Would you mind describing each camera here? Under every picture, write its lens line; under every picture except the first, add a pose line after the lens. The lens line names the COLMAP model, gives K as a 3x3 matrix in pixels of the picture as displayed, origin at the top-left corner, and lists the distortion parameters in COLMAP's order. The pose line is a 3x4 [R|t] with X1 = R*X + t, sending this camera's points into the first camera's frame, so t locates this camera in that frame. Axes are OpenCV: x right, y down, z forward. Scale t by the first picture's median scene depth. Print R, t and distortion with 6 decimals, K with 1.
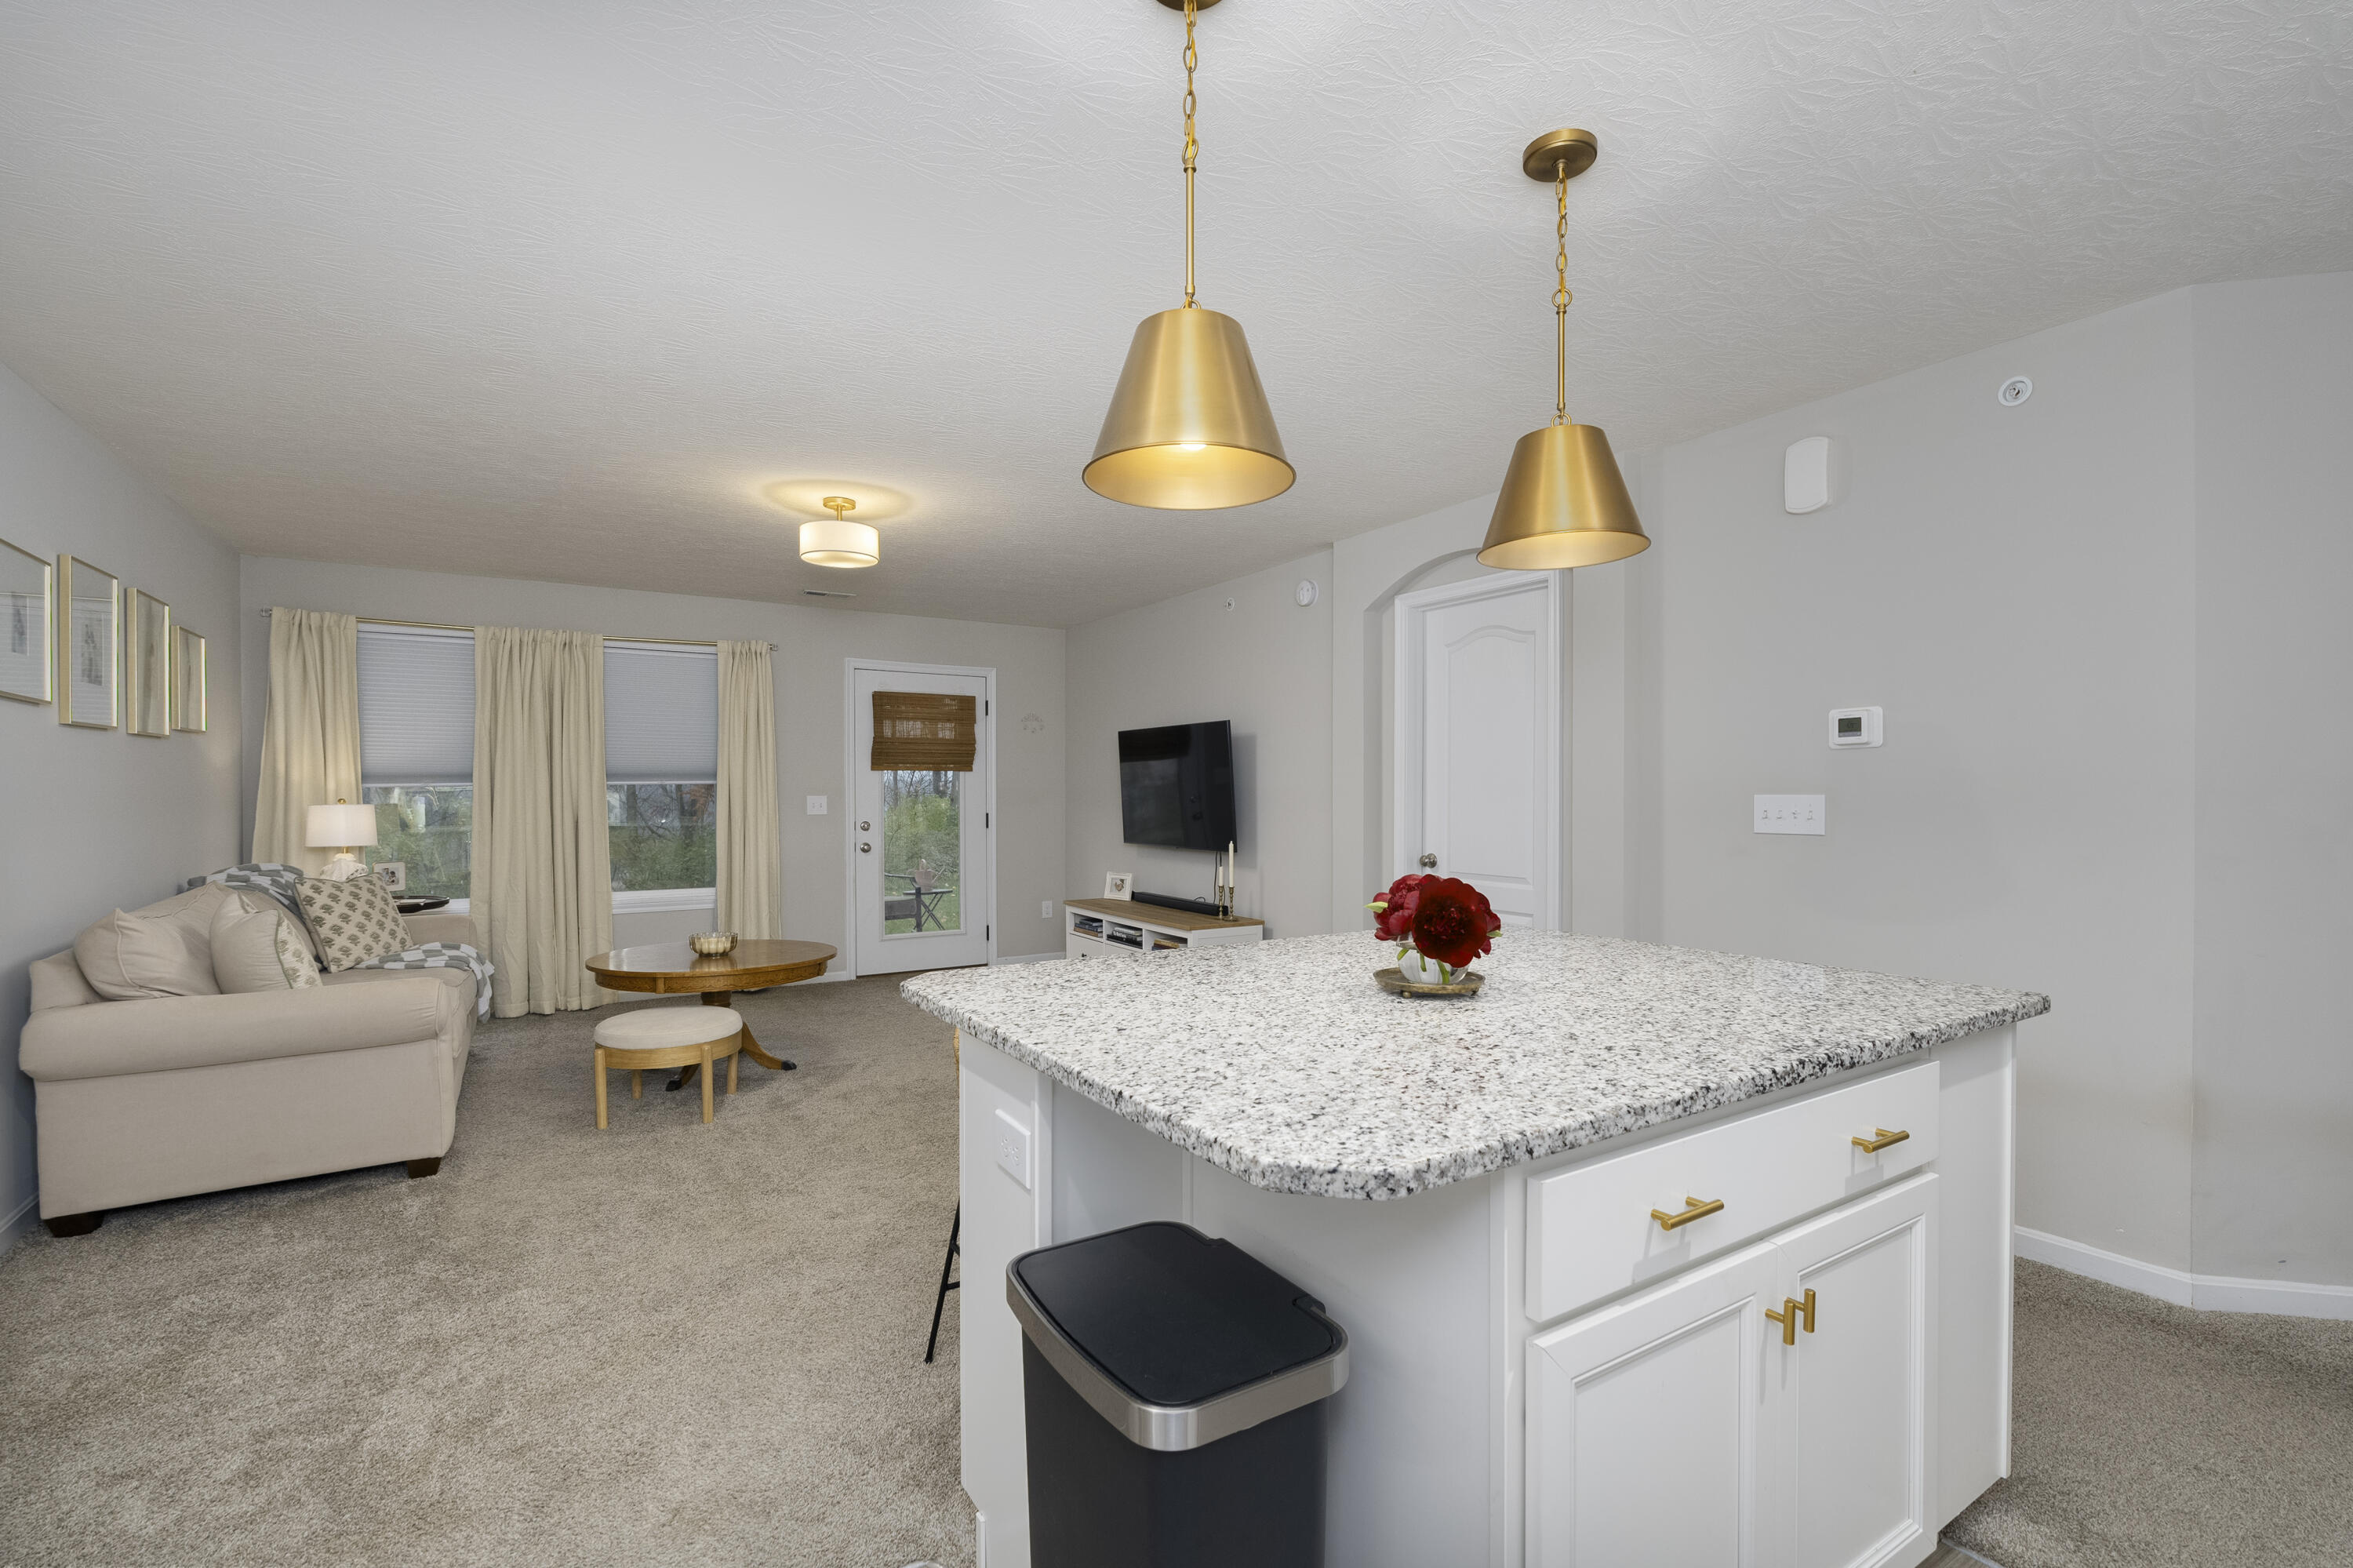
lens RADIAL K [[1043.3, 0, 1174.8], [0, 1043.3, 797.3], [0, 0, 1]] dist [-0.001211, -0.000389]
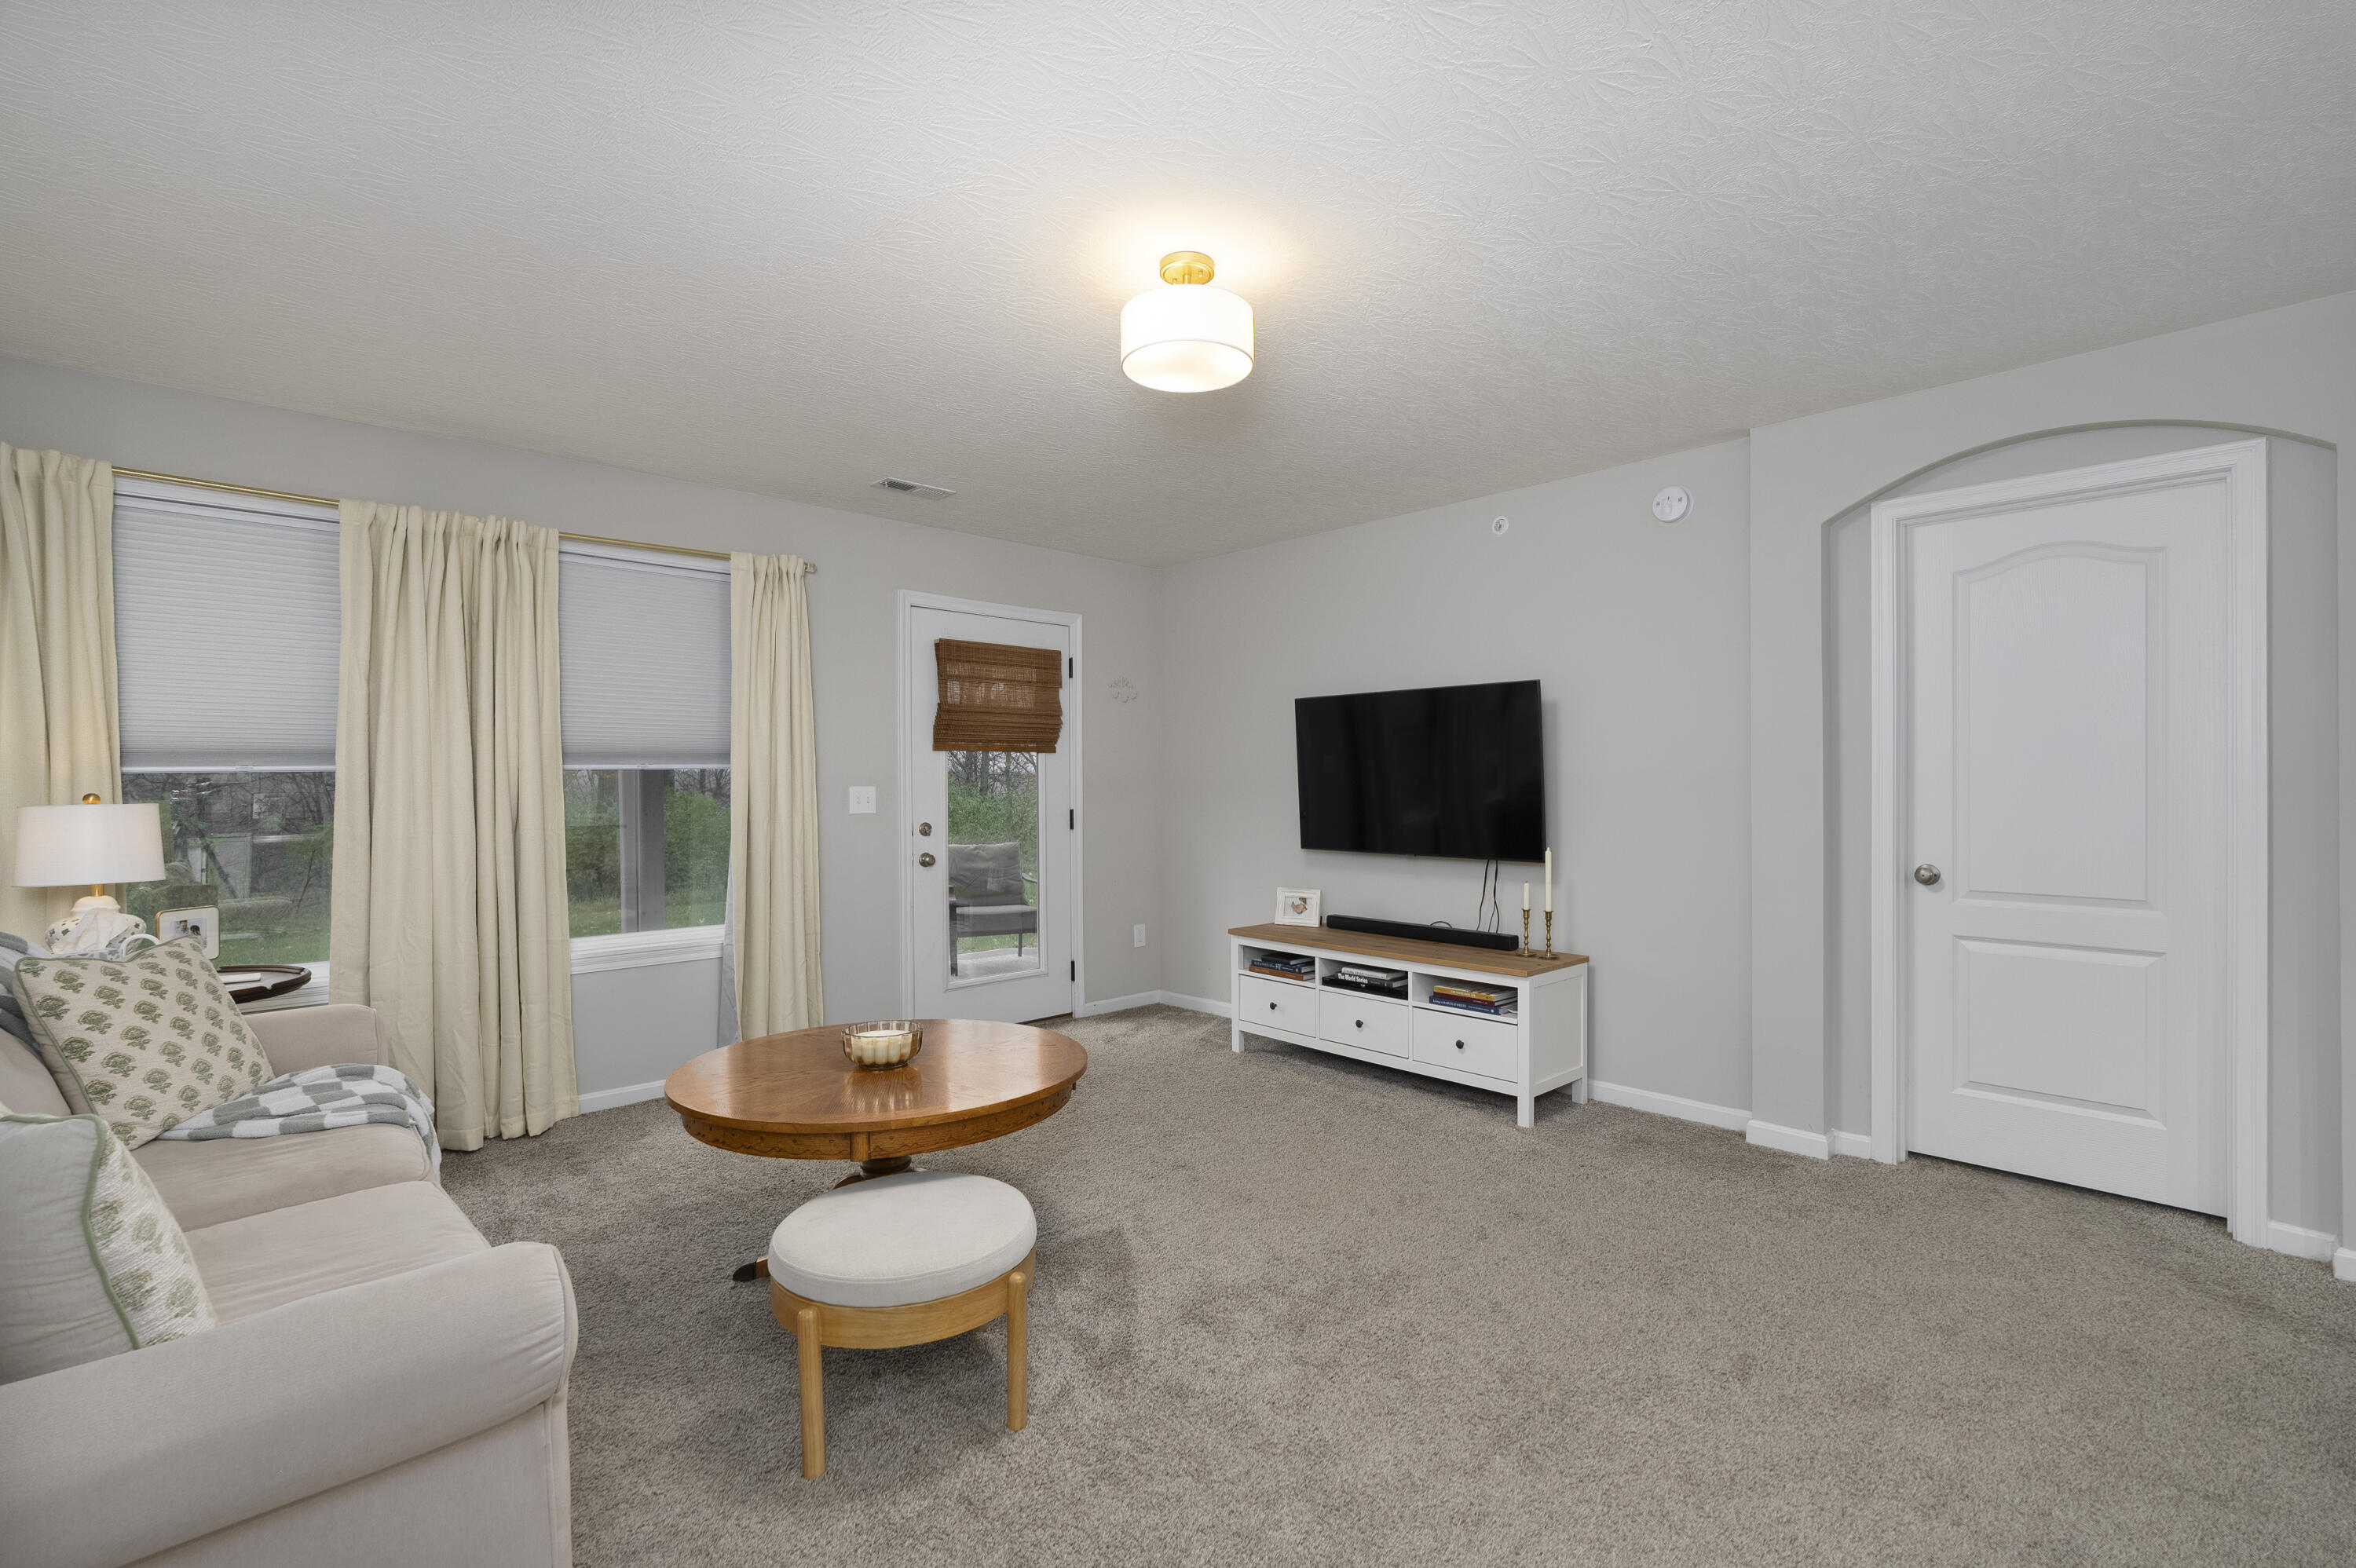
lens RADIAL K [[1044.5, 0, 1183.7], [0, 1044.5, 780.9], [0, 0, 1]] dist [-0.001211, -0.000389]
pose [[0.980081, -0.001774, 0.198588, -0.340397], [0.002918, 0.999981, -0.005466, -0.001051], [-0.198575, 0.005936, 0.980068, 0.348119]]
